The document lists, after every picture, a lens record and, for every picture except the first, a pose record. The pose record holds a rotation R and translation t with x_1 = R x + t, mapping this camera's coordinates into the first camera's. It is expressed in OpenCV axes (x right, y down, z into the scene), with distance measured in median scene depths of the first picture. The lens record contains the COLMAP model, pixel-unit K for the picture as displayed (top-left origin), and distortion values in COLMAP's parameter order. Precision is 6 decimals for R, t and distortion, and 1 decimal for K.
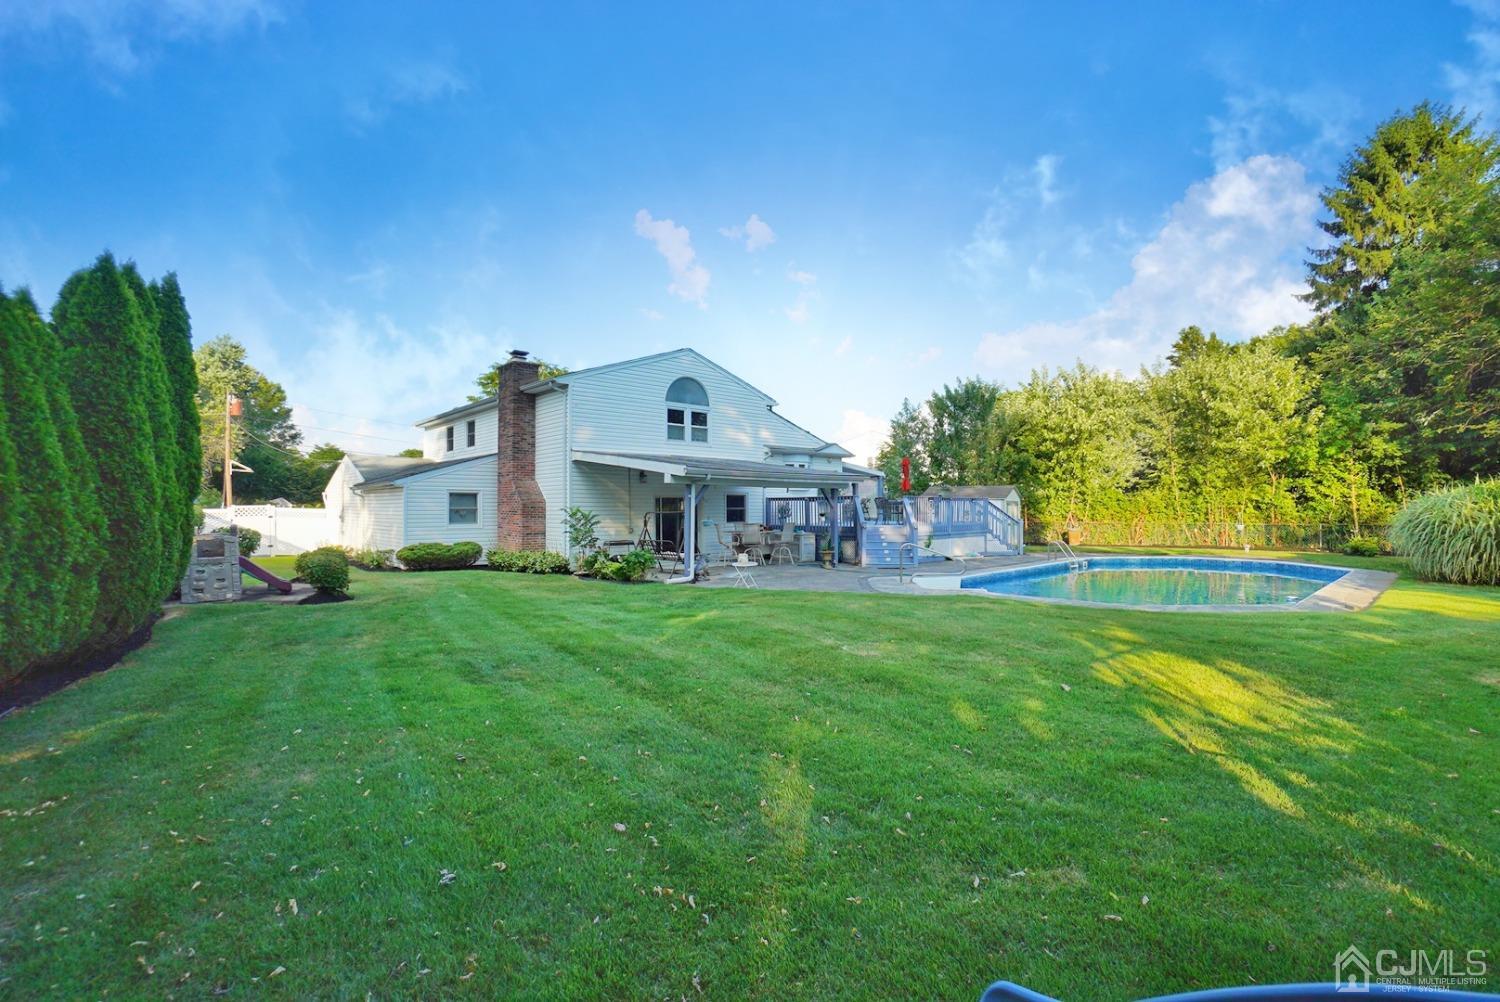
lens RADIAL K [[647.2, 0, 750.0], [0, 647.2, 501.0], [0, 0, 1]] dist [-0.079576, 0.028283]
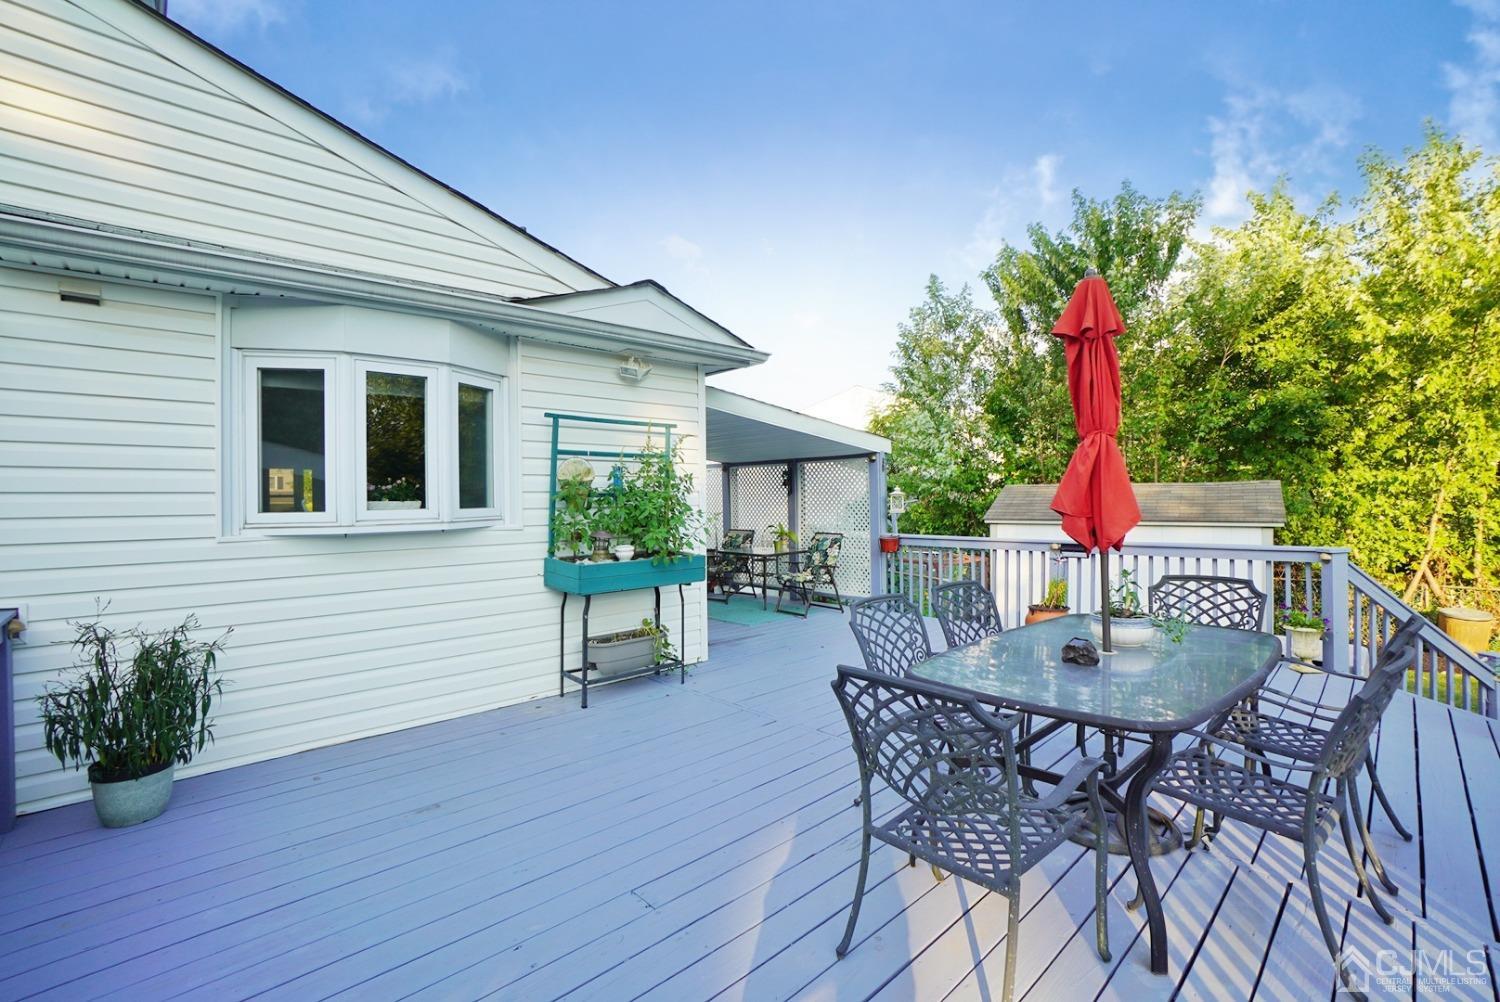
lens RADIAL K [[647.2, 0, 750.0], [0, 647.2, 501.0], [0, 0, 1]] dist [-0.079576, 0.028283]
pose [[0.999997, 0.001889, 0.001308, 0.121469], [-0.001892, 0.999996, 0.001880, -0.011459], [-0.001305, -0.001882, 0.999997, 0.580719]]
